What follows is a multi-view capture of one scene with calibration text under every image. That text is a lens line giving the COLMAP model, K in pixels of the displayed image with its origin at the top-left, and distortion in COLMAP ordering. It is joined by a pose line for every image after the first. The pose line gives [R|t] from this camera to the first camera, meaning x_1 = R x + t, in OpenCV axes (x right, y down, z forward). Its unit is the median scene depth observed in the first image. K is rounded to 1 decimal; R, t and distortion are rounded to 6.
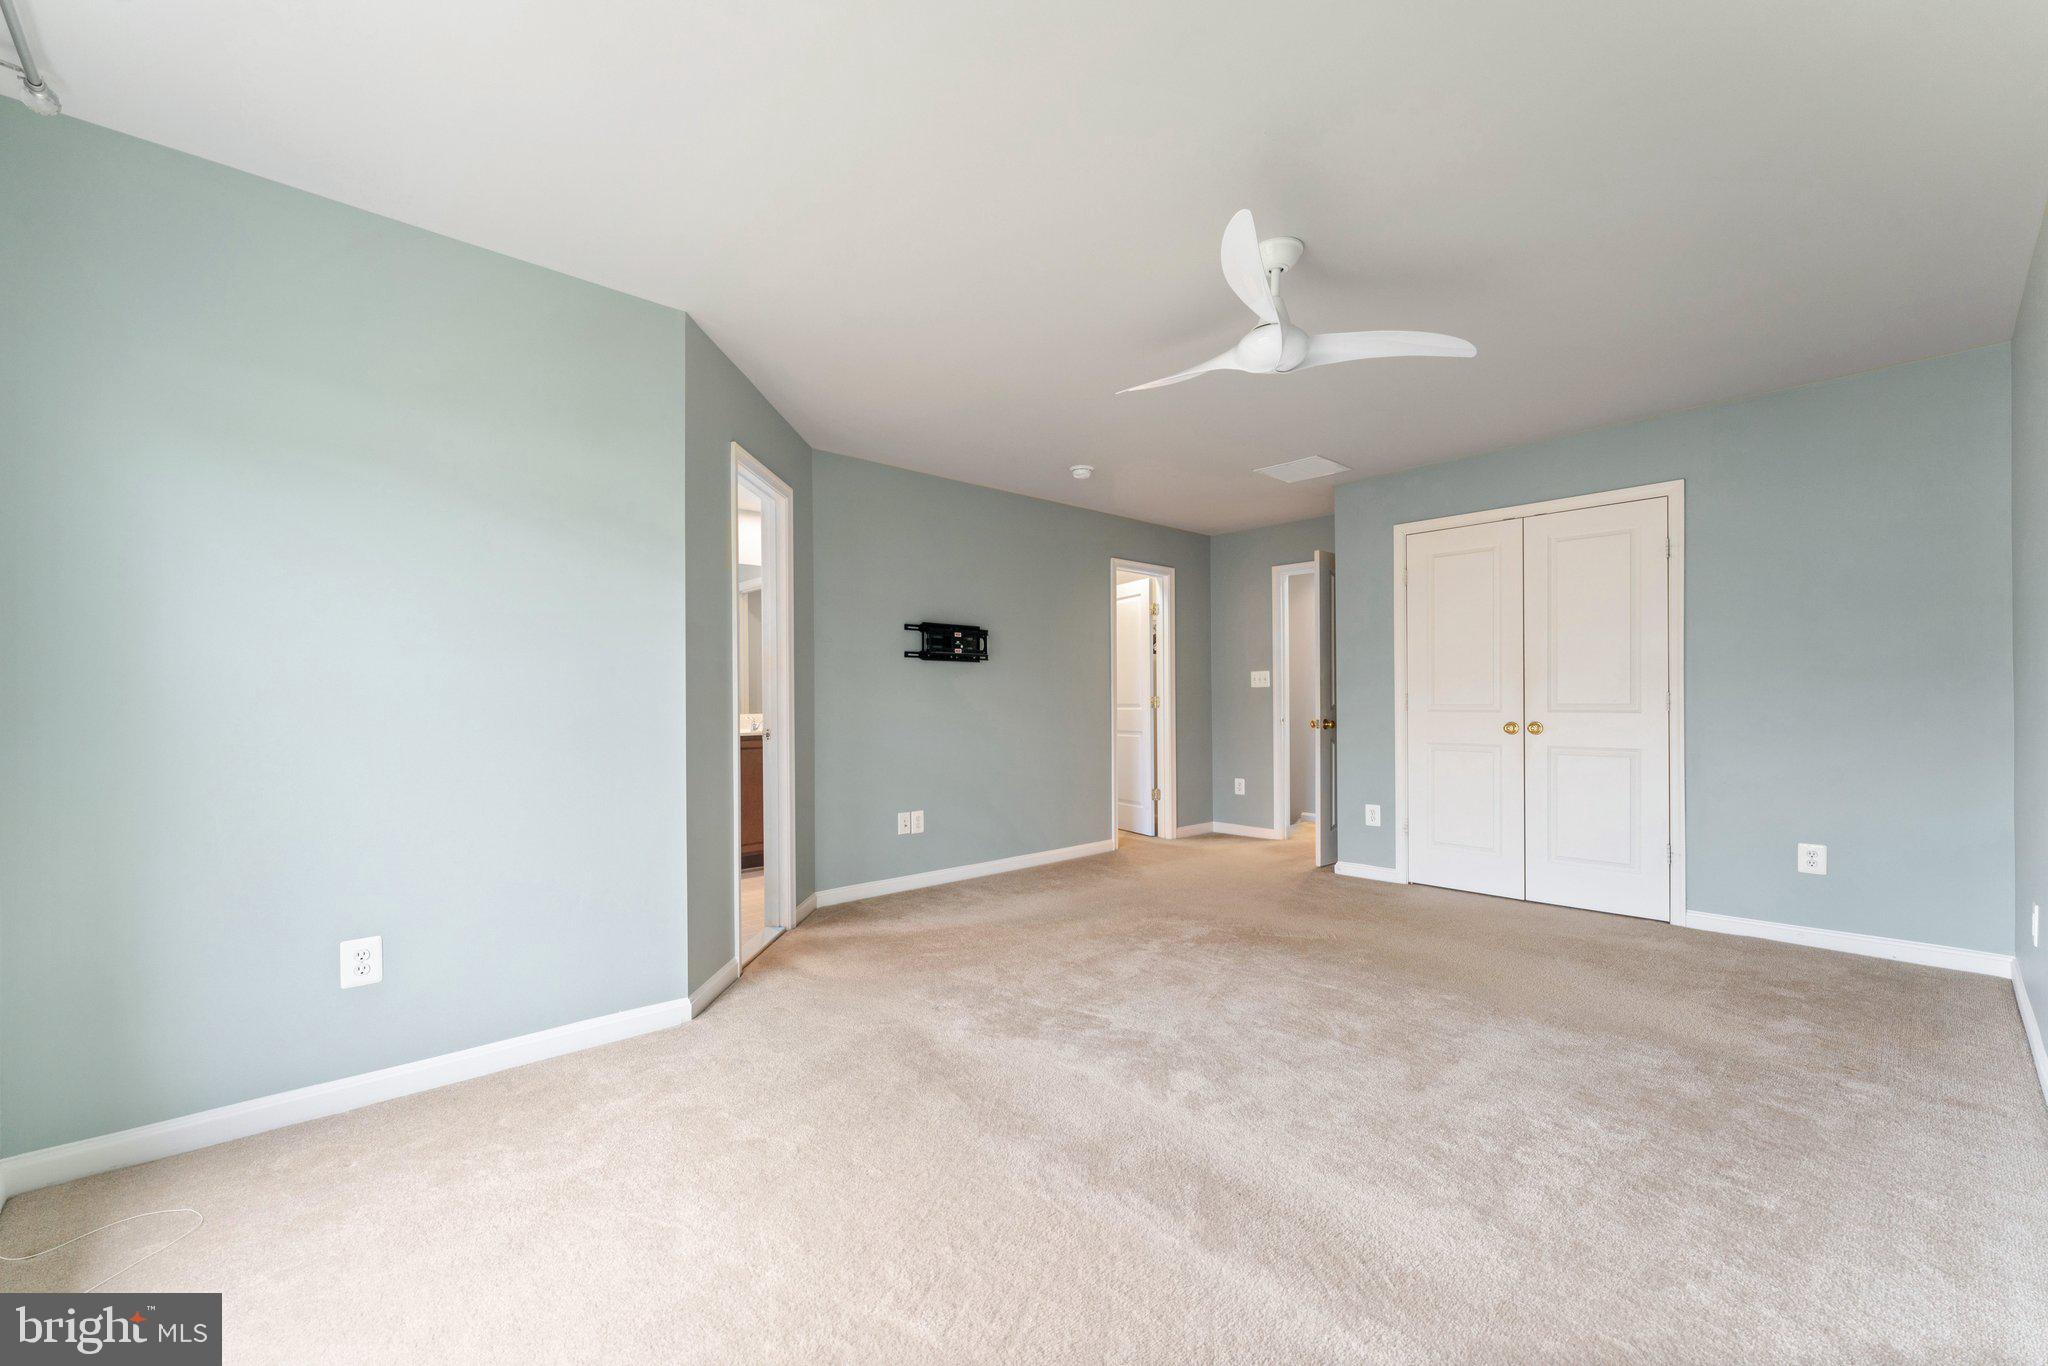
lens RADIAL K [[830.8, 0, 1024.4], [0, 830.8, 693.5], [0, 0, 1]] dist [-0.007253, -0.000097]
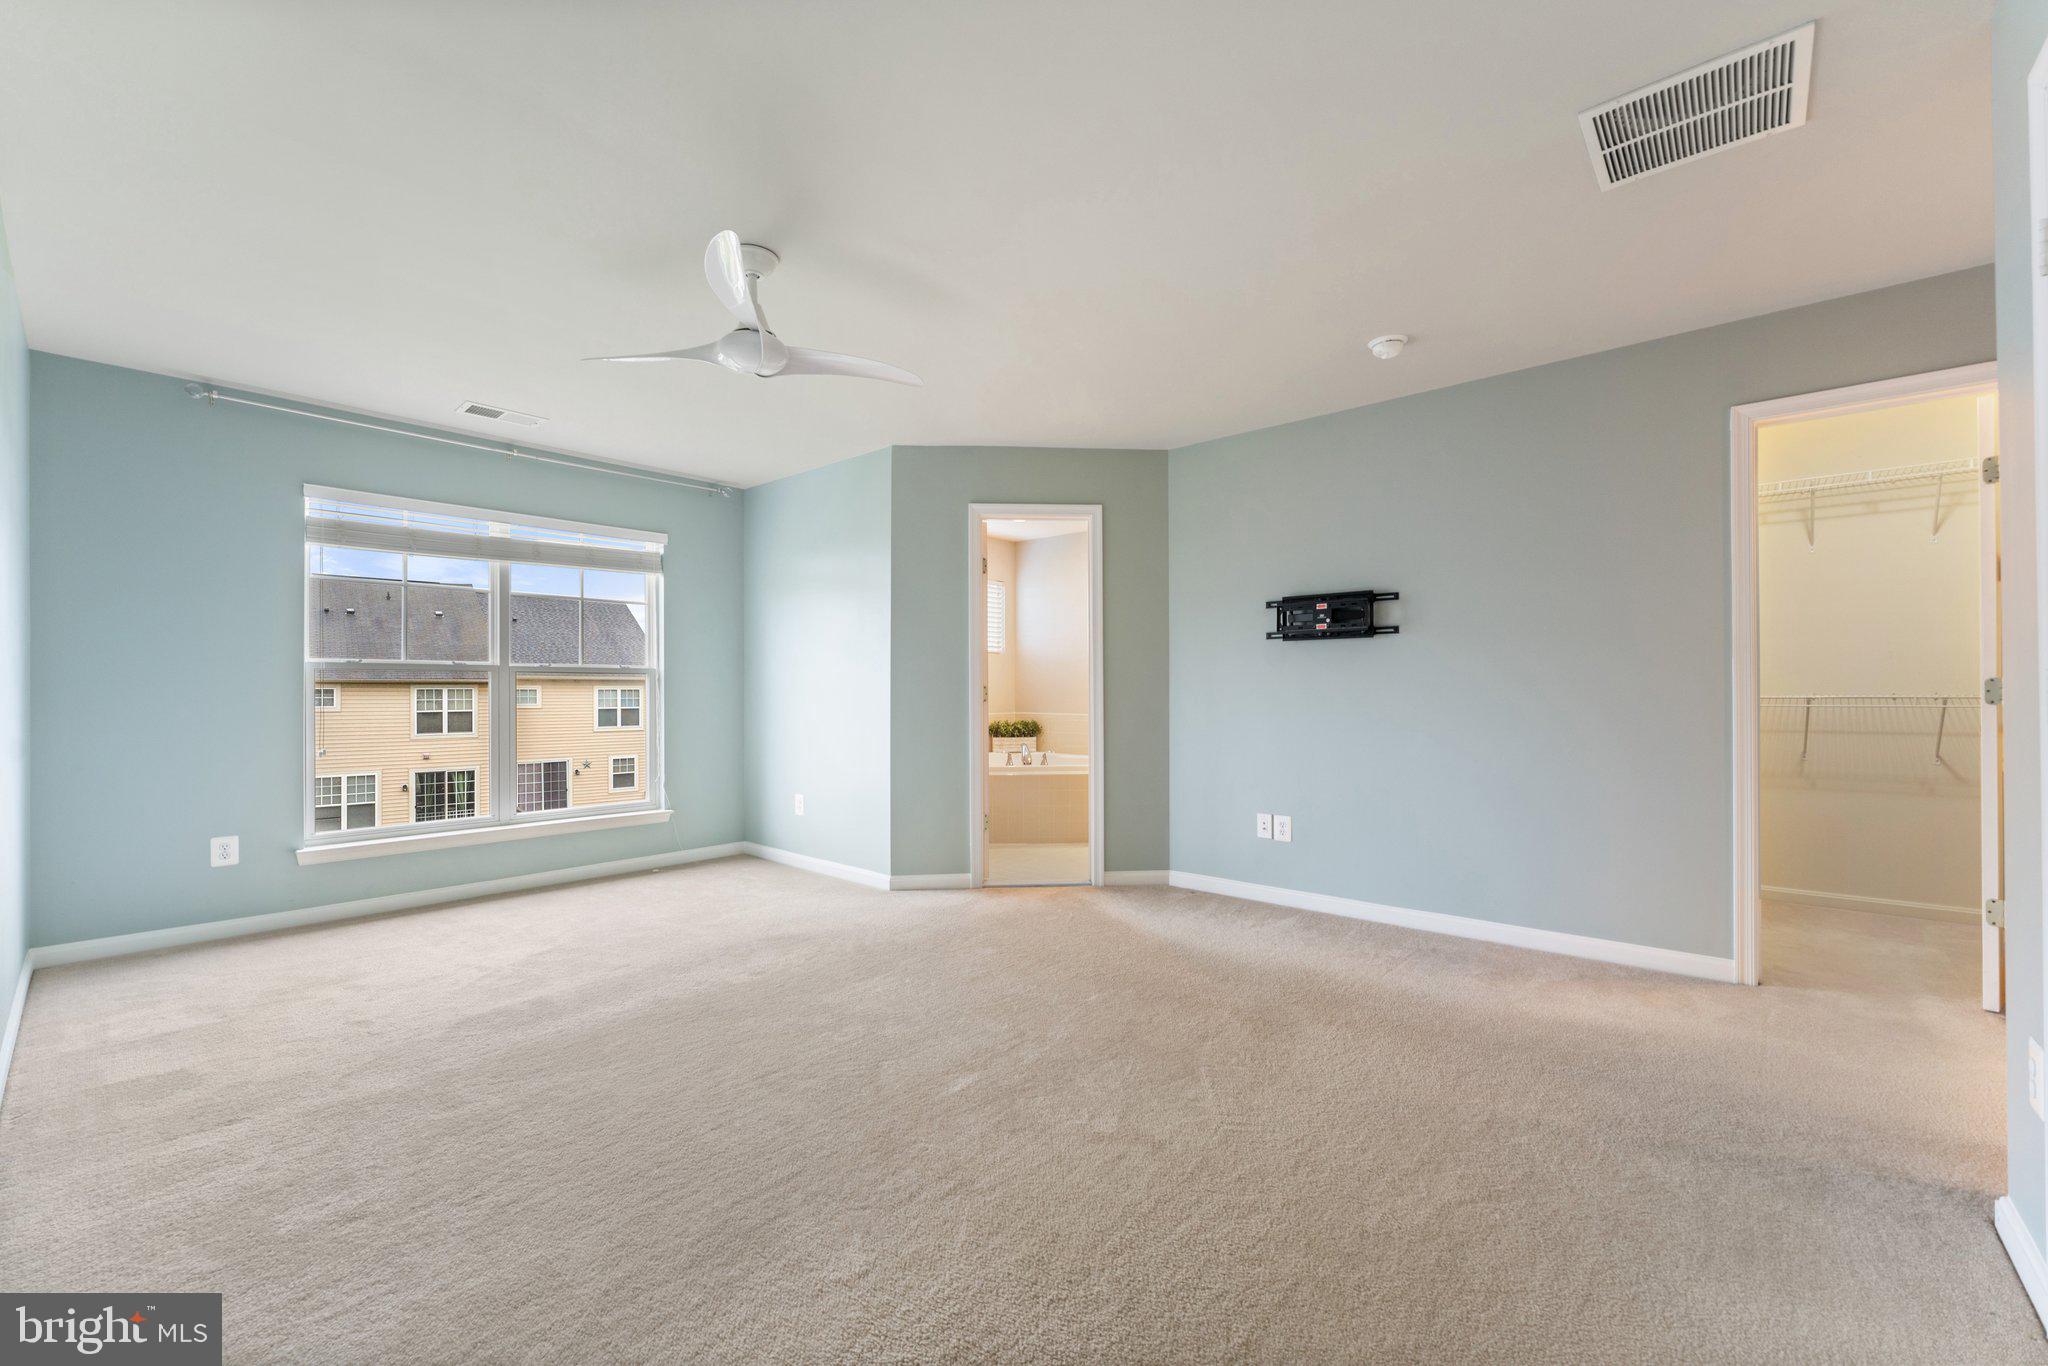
lens RADIAL K [[830.8, 0, 1022.5], [0, 830.8, 688.2], [0, 0, 1]] dist [-0.007253, -0.000097]
pose [[0.100558, -0.008721, -0.994893, 0.705889], [0.005595, 0.999951, -0.008200, 0.013946], [0.994915, -0.004742, 0.100602, 0.643274]]
